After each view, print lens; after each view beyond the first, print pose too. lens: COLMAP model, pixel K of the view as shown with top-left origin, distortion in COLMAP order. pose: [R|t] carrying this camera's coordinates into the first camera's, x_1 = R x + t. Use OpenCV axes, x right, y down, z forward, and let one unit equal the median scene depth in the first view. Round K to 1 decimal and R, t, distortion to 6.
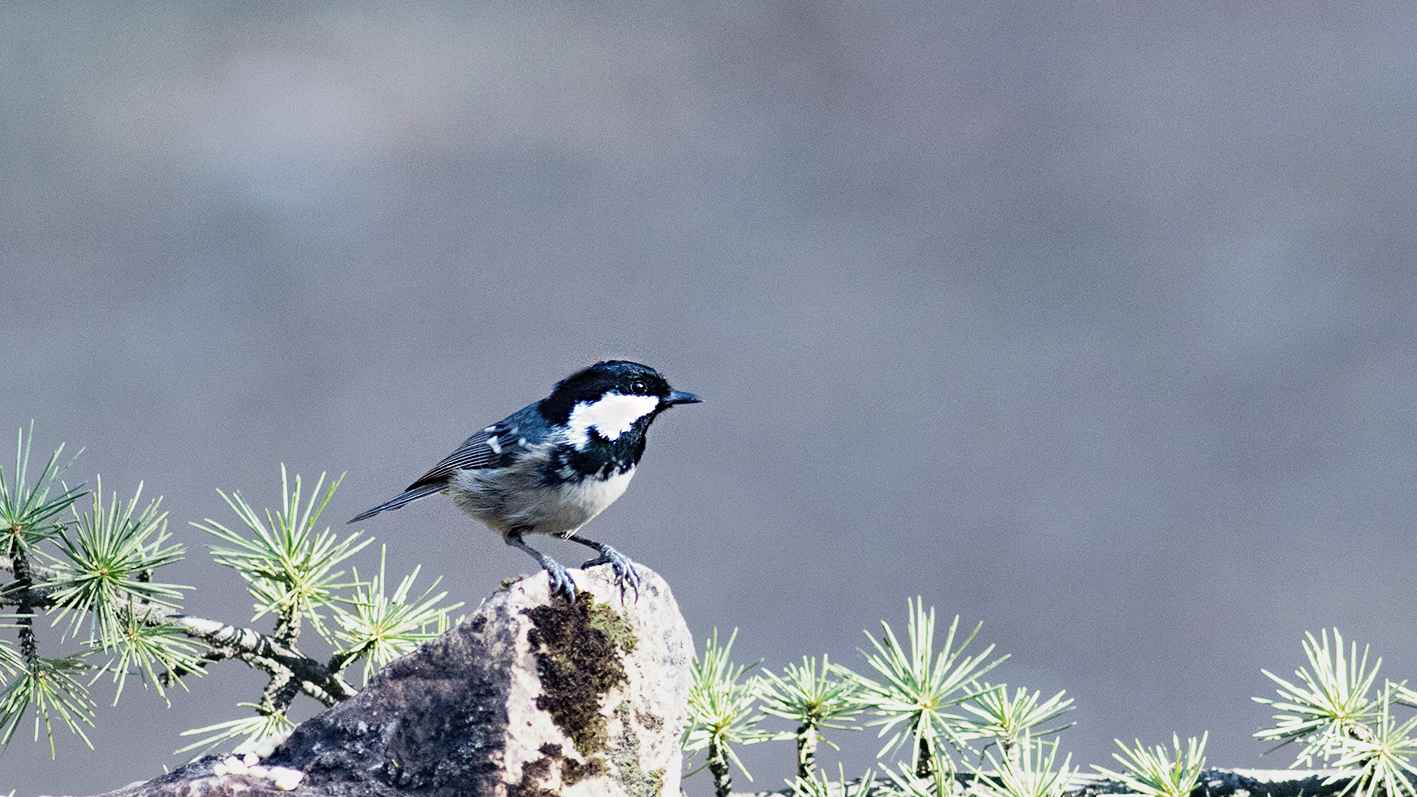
lens RADIAL K [[1198.9, 0, 710.2], [0, 1198.9, 394.9], [0, 0, 1]] dist [-0.002187, 0.000607]
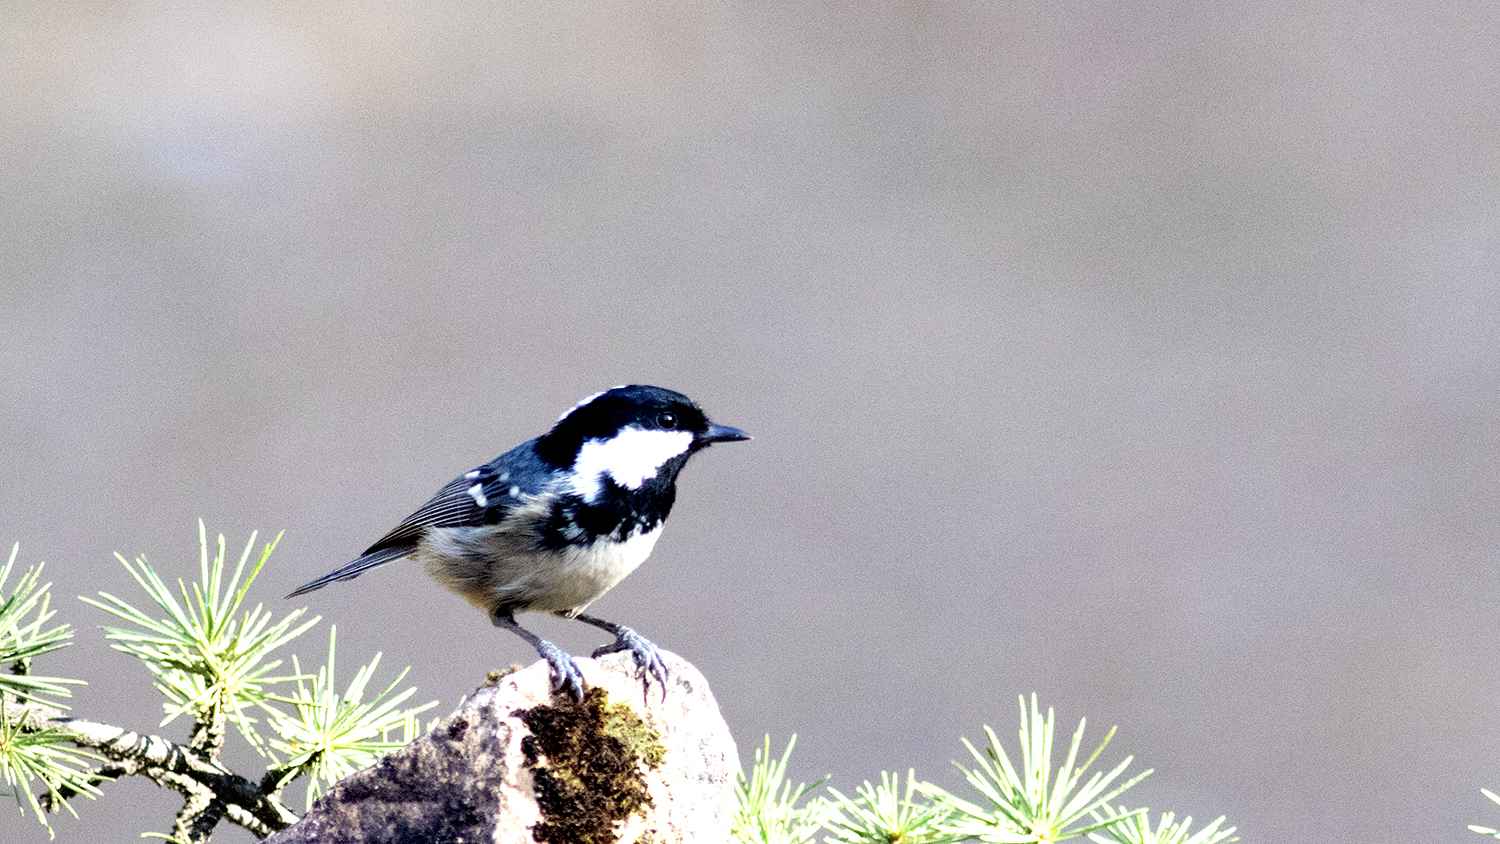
lens RADIAL K [[1269.1, 0, 748.9], [0, 1269.1, 425.0], [0, 0, 1]] dist [-0.002187, 0.000607]
pose [[0.999984, -0.000133, 0.005572, -0.011697], [0.000133, 1.000000, -0.000007, -0.003266], [-0.005572, 0.000008, 0.999984, 0.189672]]
